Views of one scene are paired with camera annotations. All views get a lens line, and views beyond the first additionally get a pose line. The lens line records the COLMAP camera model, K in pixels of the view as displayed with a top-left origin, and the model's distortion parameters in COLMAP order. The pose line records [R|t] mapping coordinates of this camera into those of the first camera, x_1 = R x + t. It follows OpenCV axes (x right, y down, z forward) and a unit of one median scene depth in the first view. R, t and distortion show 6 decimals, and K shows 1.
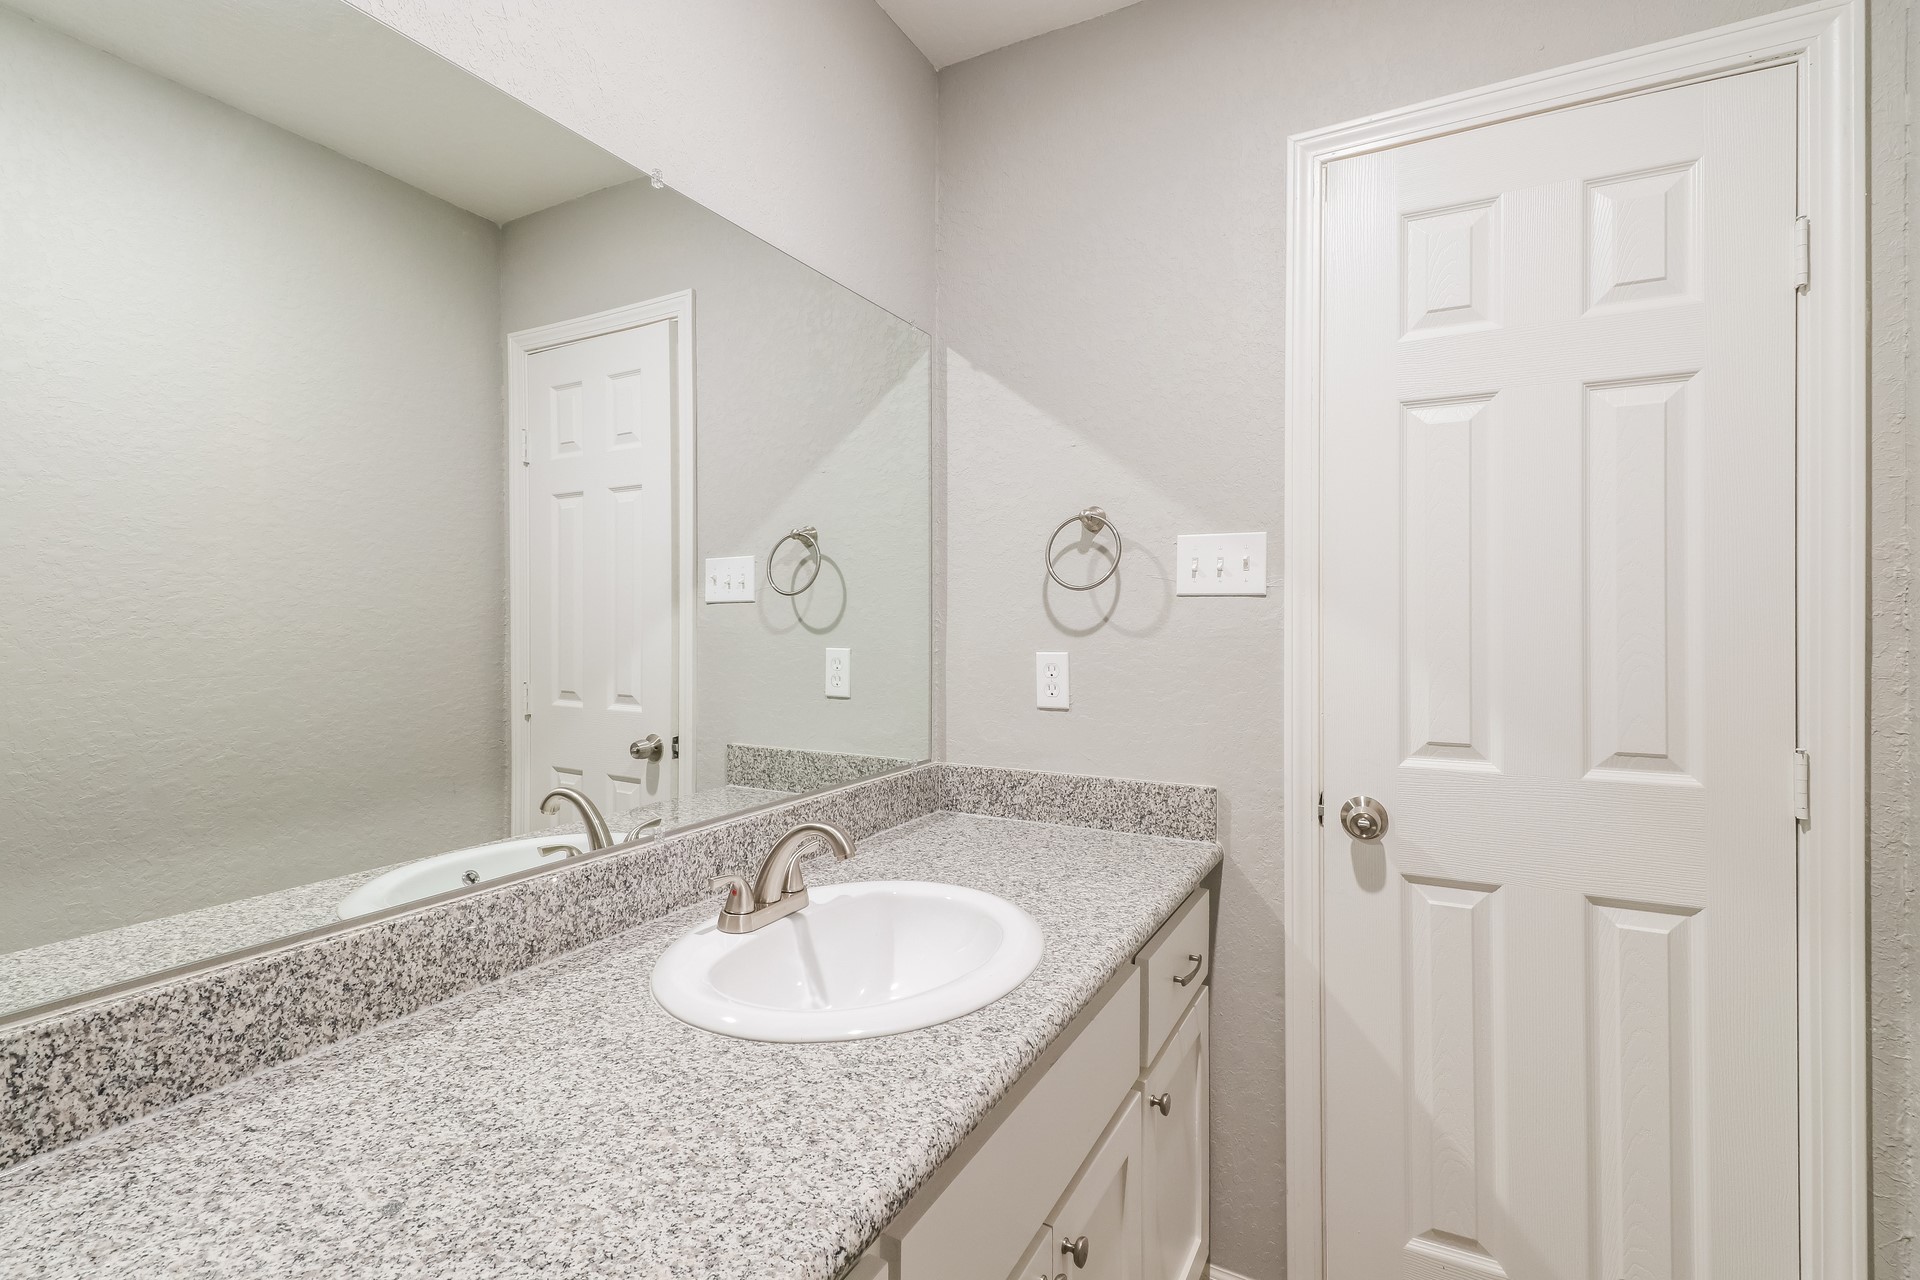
lens RADIAL K [[907.5, 0, 947.9], [0, 907.5, 610.8], [0, 0, 1]] dist [0.006474, -0.011352]
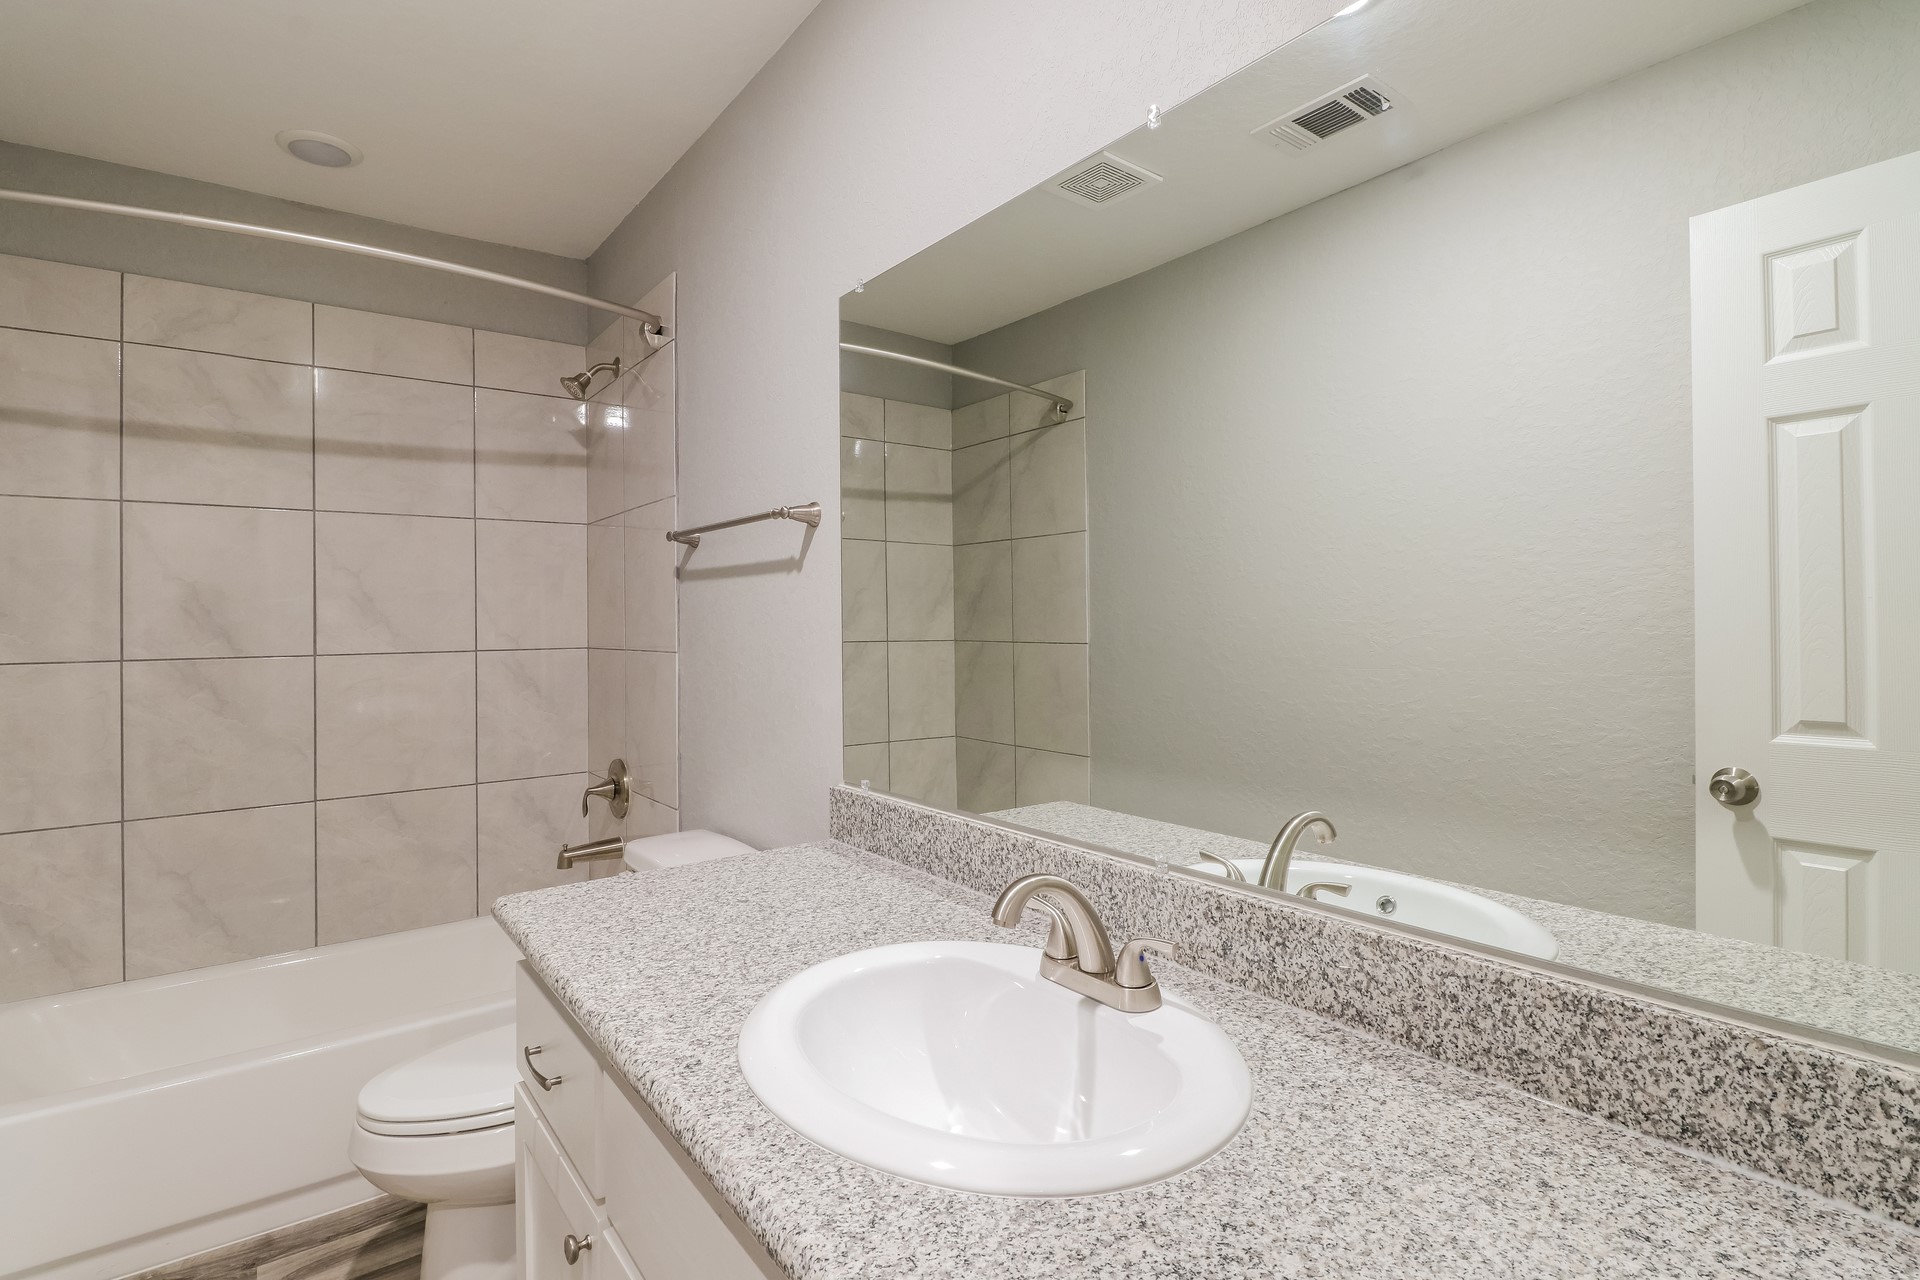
lens RADIAL K [[907.5, 0, 947.9], [0, 907.5, 610.8], [0, 0, 1]] dist [0.006474, -0.011352]
pose [[-0.413223, -0.007071, -0.910602, 0.736739], [0.017327, 0.999728, -0.015626, 0.014328], [0.910465, -0.022235, -0.412988, 1.518553]]
